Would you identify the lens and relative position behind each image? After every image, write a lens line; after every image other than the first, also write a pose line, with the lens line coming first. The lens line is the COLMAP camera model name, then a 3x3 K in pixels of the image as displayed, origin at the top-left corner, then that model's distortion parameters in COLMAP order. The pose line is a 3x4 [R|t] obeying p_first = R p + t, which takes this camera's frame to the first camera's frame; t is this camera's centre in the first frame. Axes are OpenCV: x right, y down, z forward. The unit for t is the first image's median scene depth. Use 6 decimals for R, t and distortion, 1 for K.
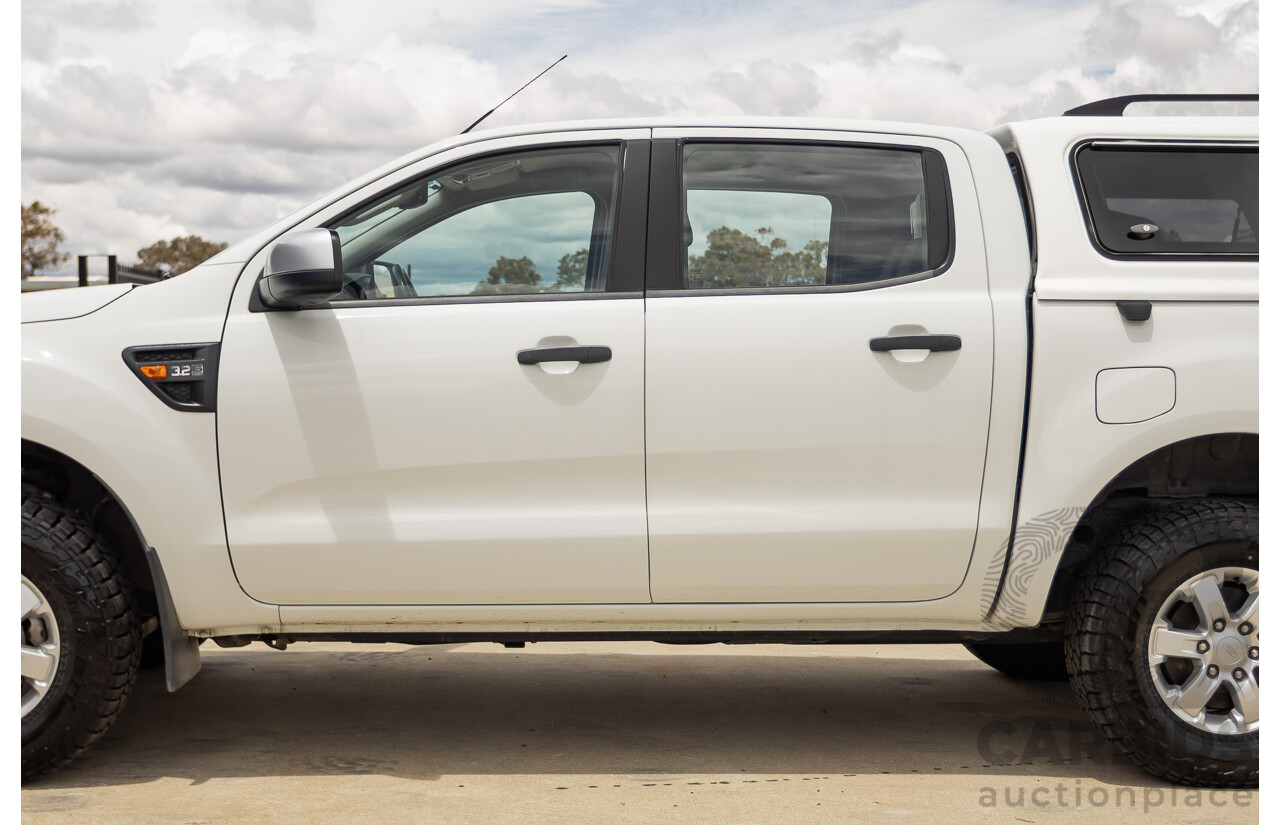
lens RADIAL K [[2690.2, 0, 707.9], [0, 2690.2, 412.3], [0, 0, 1]] dist [-0.092458, 0.317409]
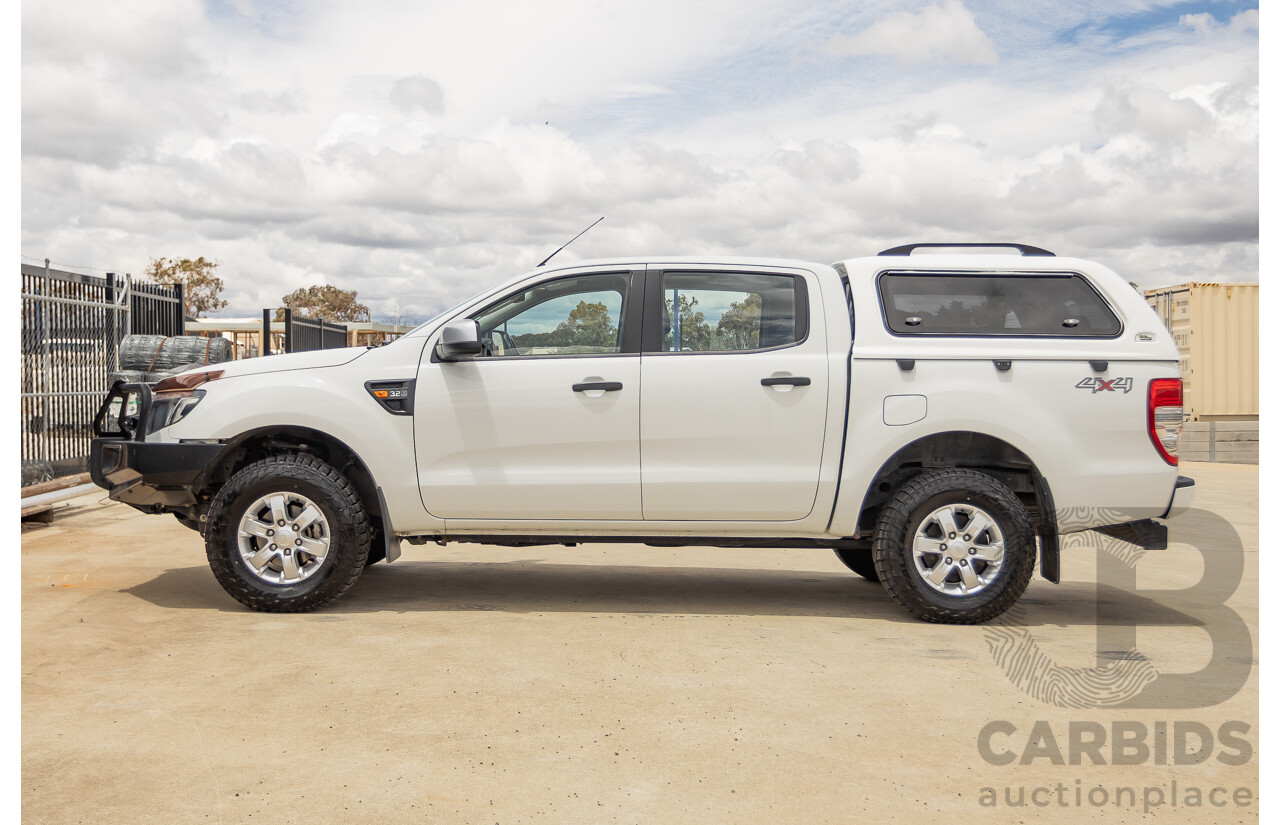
lens RADIAL K [[2366.0, 0, 643.7], [0, 2366.0, 380.5], [0, 0, 1]] dist [0.010914, 0.003258]
pose [[0.998408, 0.005607, -0.056125, 0.070046], [-0.006960, 0.999689, -0.023935, 0.013477], [0.055973, 0.024288, 0.998137, -0.634441]]
